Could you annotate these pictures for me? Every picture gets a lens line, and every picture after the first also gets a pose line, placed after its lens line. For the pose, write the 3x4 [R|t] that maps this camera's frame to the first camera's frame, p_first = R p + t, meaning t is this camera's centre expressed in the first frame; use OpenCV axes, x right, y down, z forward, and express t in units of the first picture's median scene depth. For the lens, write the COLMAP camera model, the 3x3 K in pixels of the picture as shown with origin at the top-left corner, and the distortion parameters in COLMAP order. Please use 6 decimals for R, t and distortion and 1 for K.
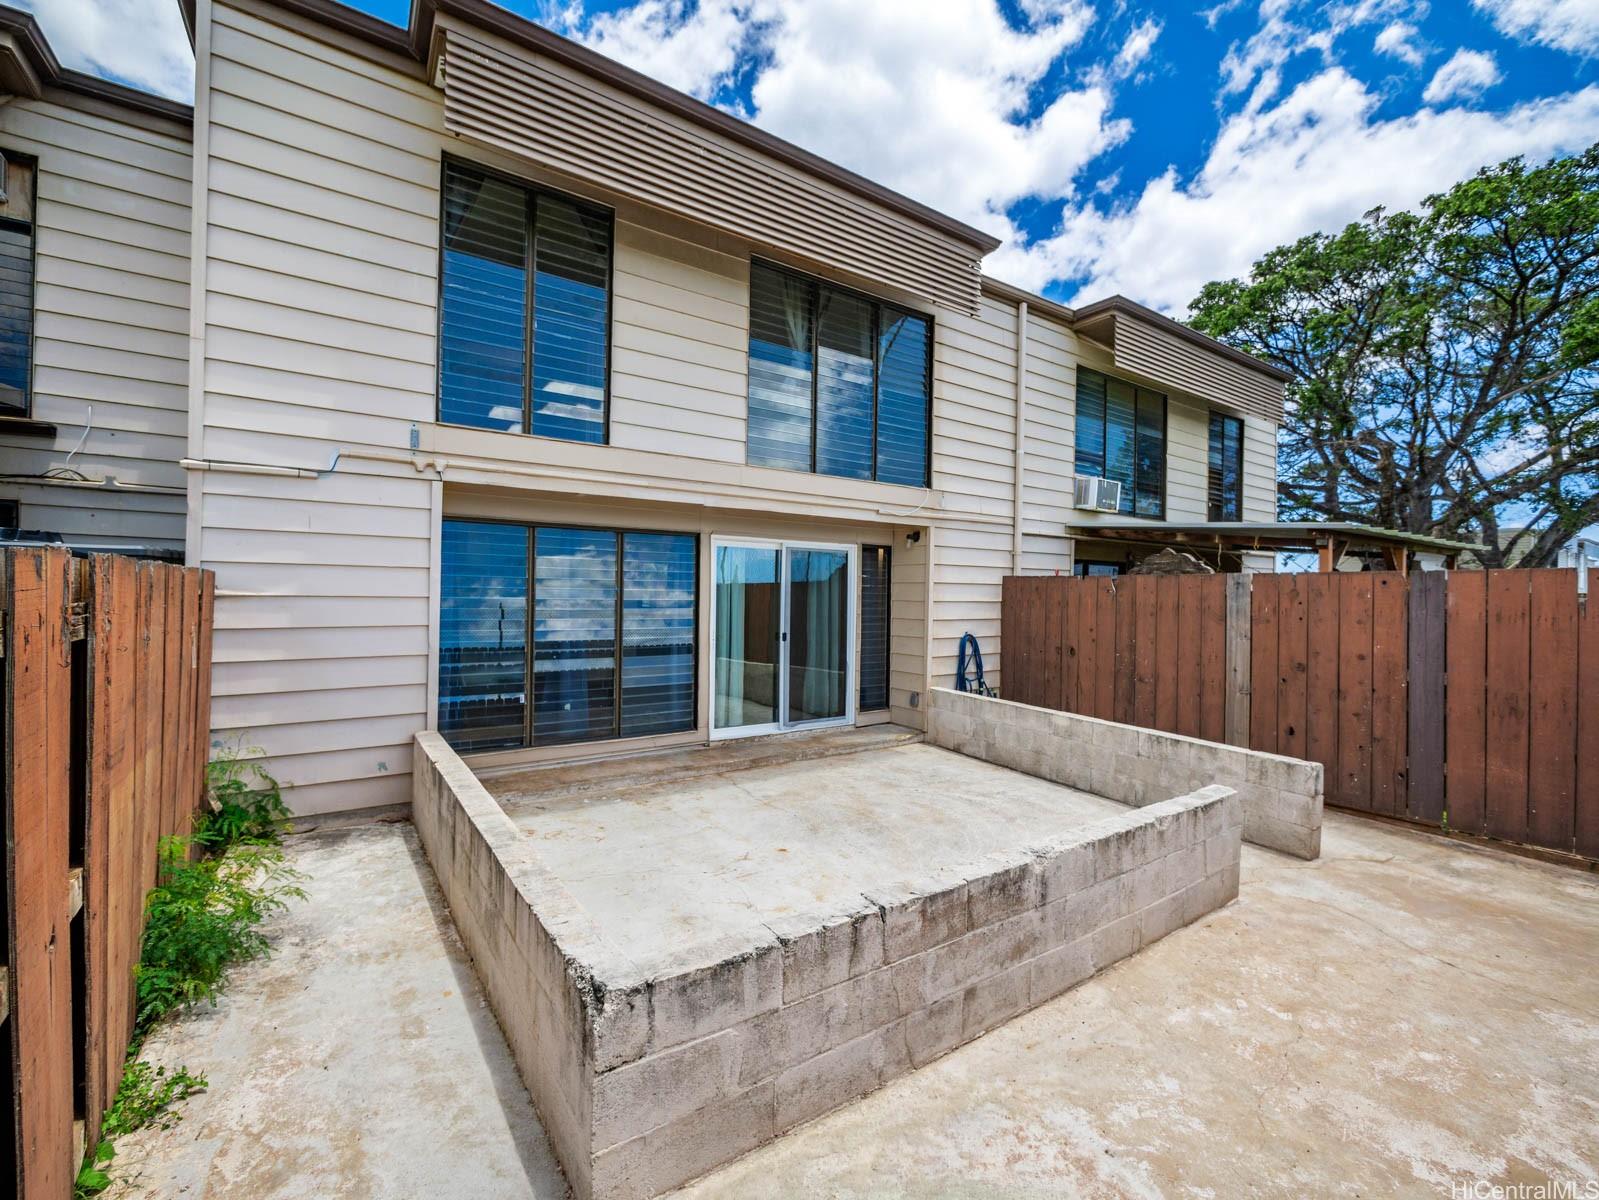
lens RADIAL K [[689.9, 0, 800.3], [0, 689.9, 597.1], [0, 0, 1]] dist [-0.007851, 0.000117]
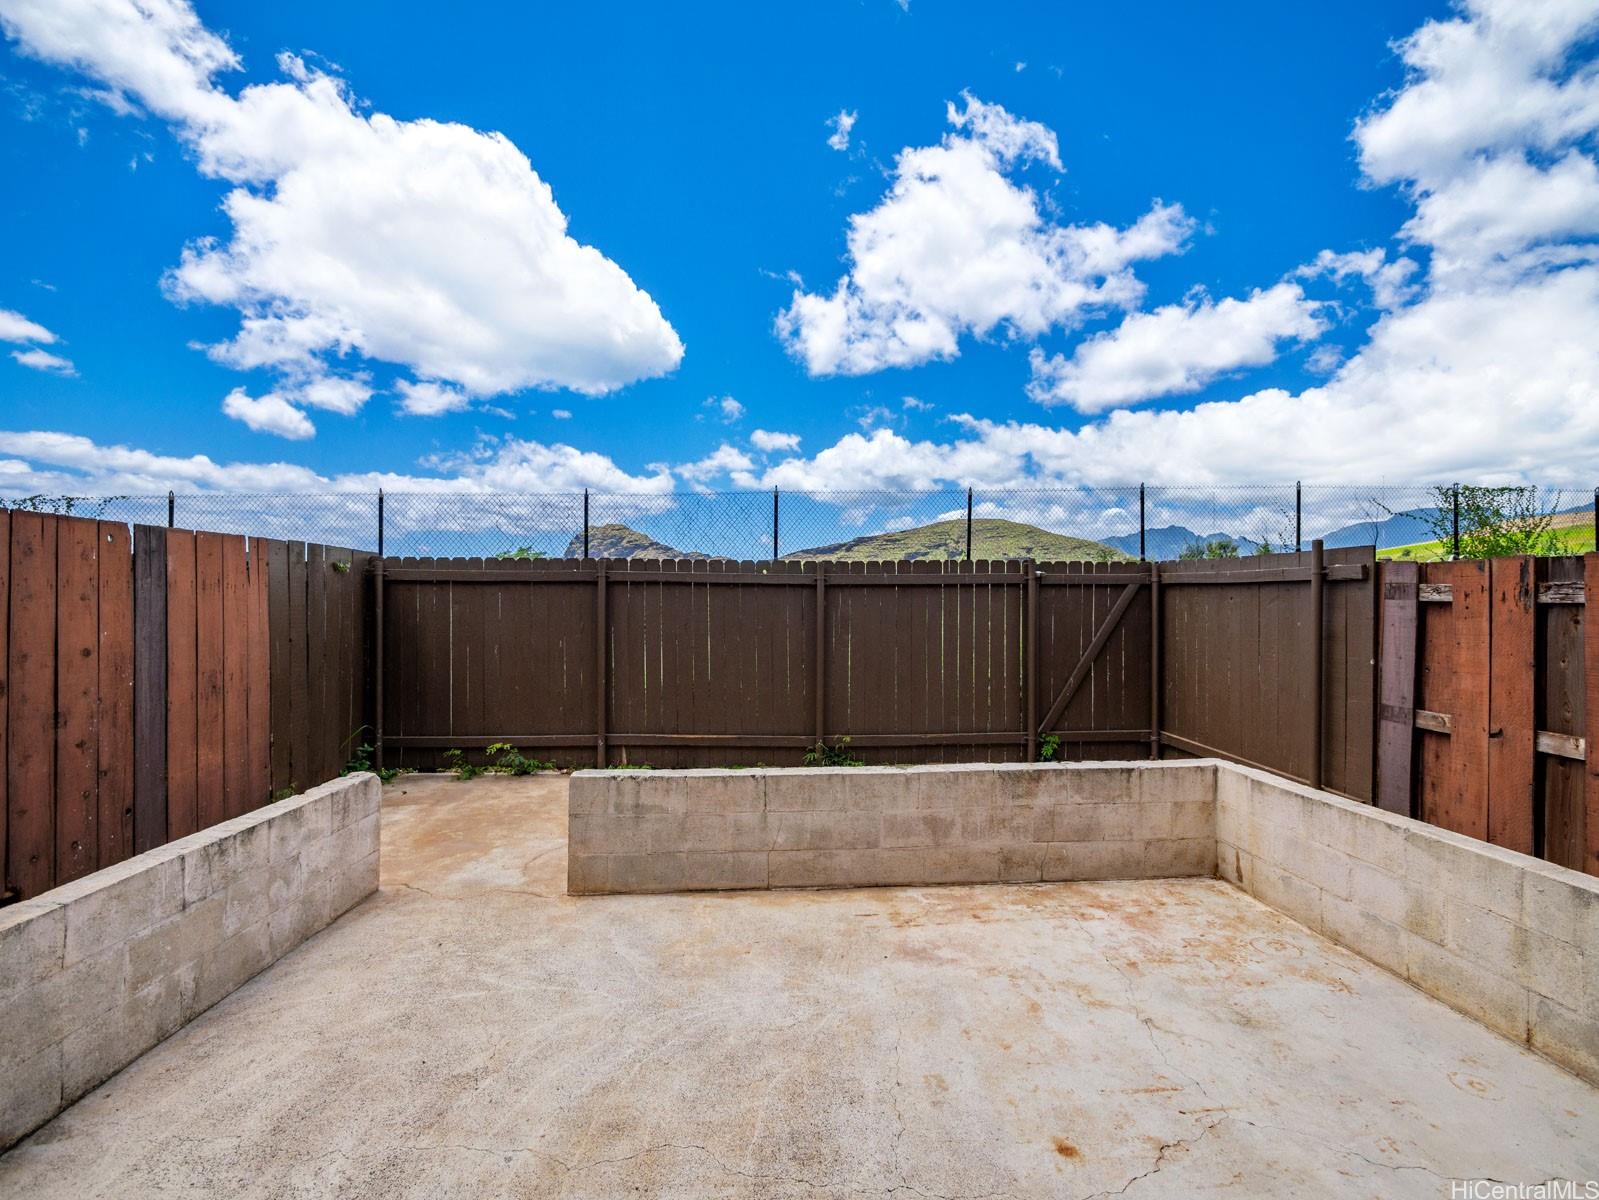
lens RADIAL K [[689.9, 0, 801.8], [0, 689.9, 594.6], [0, 0, 1]] dist [-0.007851, 0.000117]
pose [[-0.864261, -0.019861, 0.502651, -0.078186], [-0.014897, 0.999793, 0.013889, 0.015248], [-0.502823, 0.004516, -0.864378, 1.245150]]
